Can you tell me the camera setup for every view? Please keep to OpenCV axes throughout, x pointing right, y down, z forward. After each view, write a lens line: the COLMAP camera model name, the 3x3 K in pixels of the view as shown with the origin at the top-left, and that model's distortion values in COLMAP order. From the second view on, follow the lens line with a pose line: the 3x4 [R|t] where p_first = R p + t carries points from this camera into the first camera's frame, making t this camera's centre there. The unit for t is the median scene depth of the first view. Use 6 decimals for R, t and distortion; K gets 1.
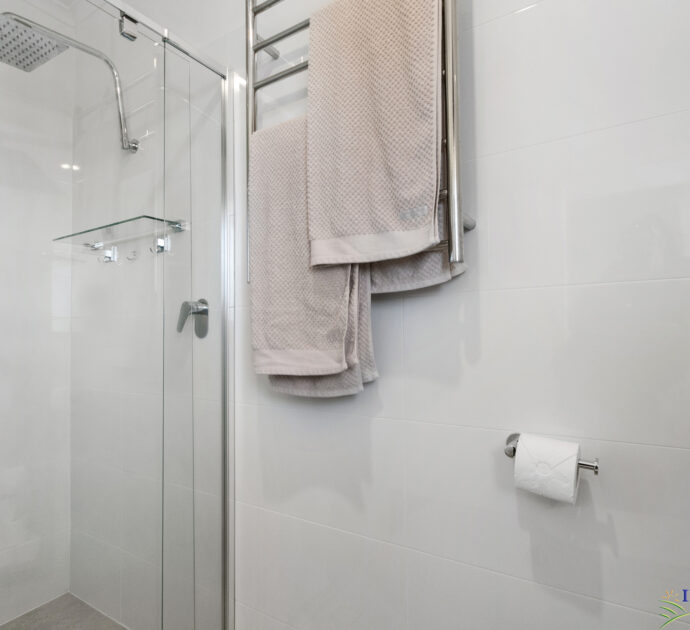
lens RADIAL K [[433.1, 0, 345.0], [0, 433.1, 315.0], [0, 0, 1]] dist [-0.000004, -0.000873]
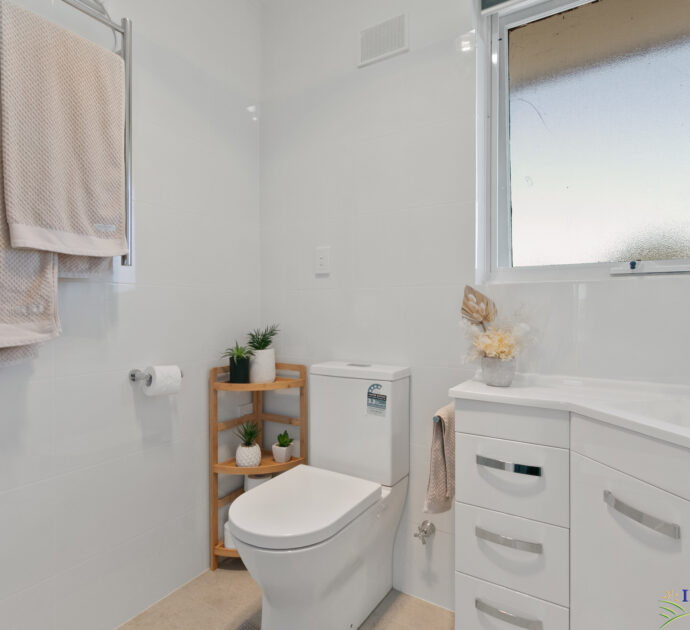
lens RADIAL K [[433.1, 0, 345.0], [0, 433.1, 315.0], [0, 0, 1]] dist [-0.000004, -0.000873]
pose [[-0.003917, 0.003776, 0.999985, -1.227522], [-0.043319, 0.999054, -0.003942, 0.029026], [-0.999054, -0.043334, -0.003750, 0.175620]]
